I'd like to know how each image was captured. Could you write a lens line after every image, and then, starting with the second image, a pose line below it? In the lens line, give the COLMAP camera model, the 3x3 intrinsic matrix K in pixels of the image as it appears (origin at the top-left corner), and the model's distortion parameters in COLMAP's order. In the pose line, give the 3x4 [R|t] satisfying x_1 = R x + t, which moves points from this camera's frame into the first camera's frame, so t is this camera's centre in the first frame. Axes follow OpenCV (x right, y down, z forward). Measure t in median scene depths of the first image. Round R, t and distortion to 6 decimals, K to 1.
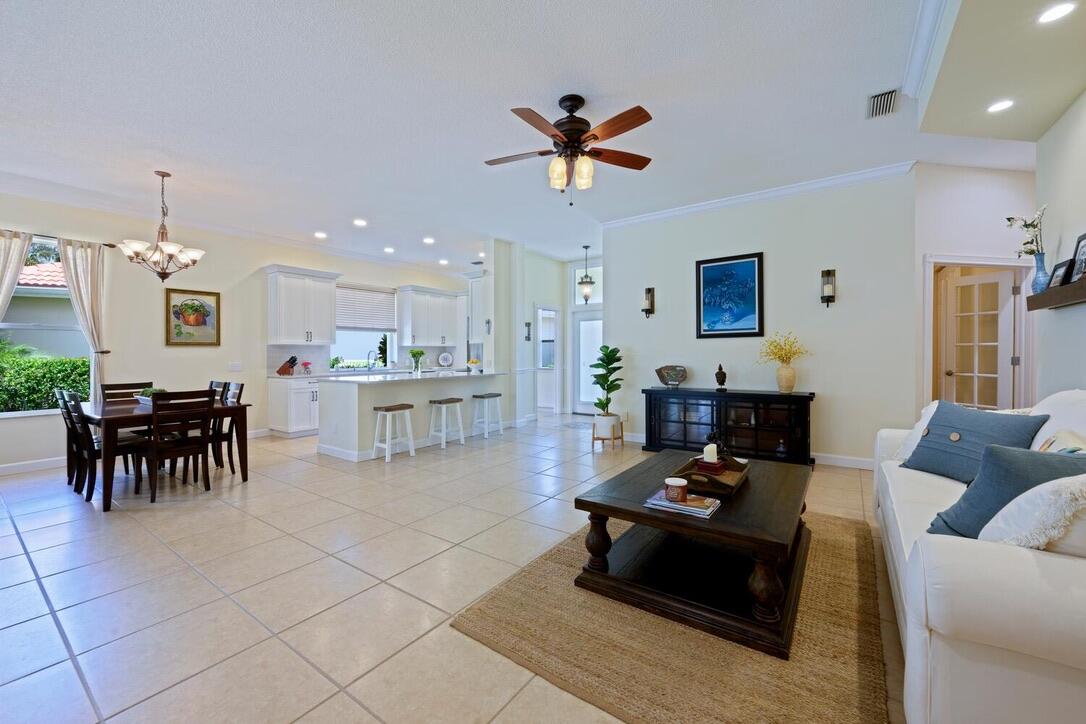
lens RADIAL K [[428.2, 0, 538.8], [0, 428.2, 355.0], [0, 0, 1]] dist [-0.001238, -0.000346]
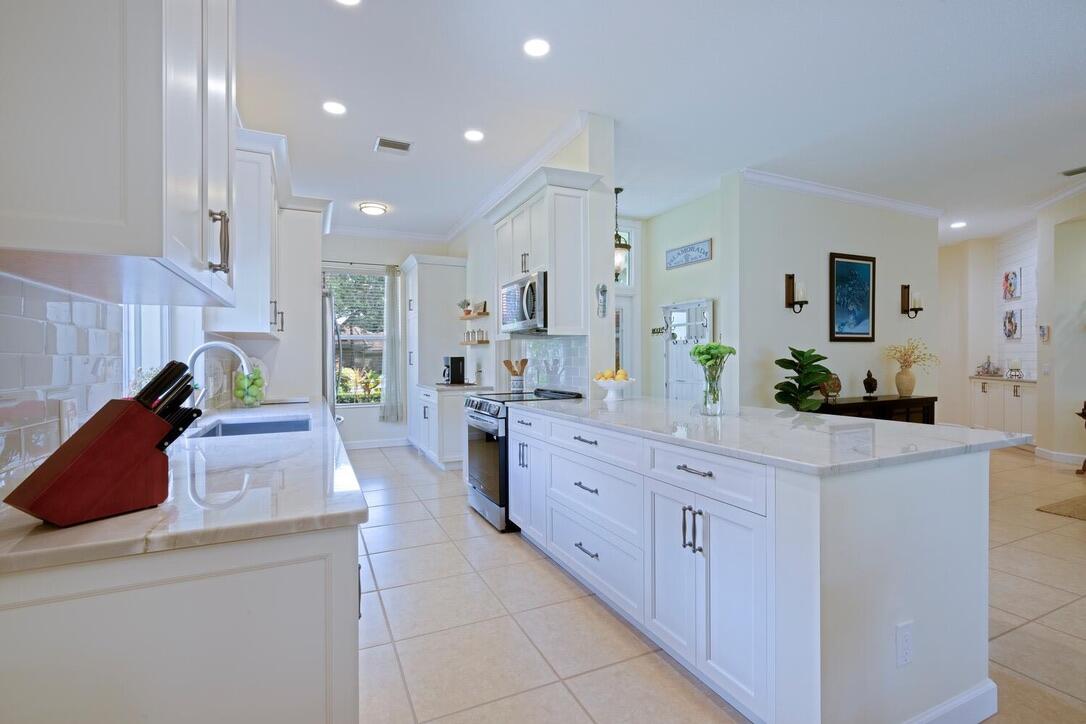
lens RADIAL K [[504.9, 0, 547.0], [0, 504.9, 359.2], [0, 0, 1]] dist [0.000177, 0.000008]
pose [[0.488240, 0.005110, 0.872694, -0.821324], [0.004699, 0.999953, -0.008484, 0.003324], [-0.872697, 0.008243, 0.488193, 1.019130]]
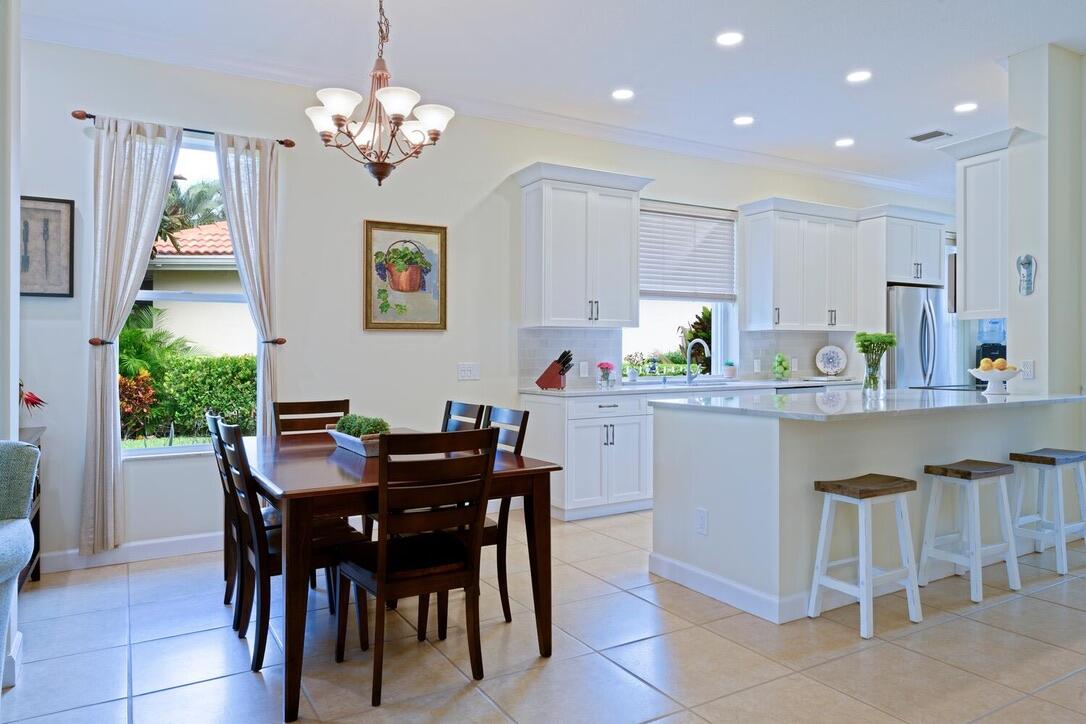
lens RADIAL K [[728.0, 0, 543.8], [0, 728.0, 346.0], [0, 0, 1]] dist [0.004008, 0.000593]
pose [[0.909917, -0.003217, -0.414778, -0.314680], [-0.001735, 0.999932, -0.011562, 0.008427], [0.414787, 0.011240, 0.909849, 0.289952]]
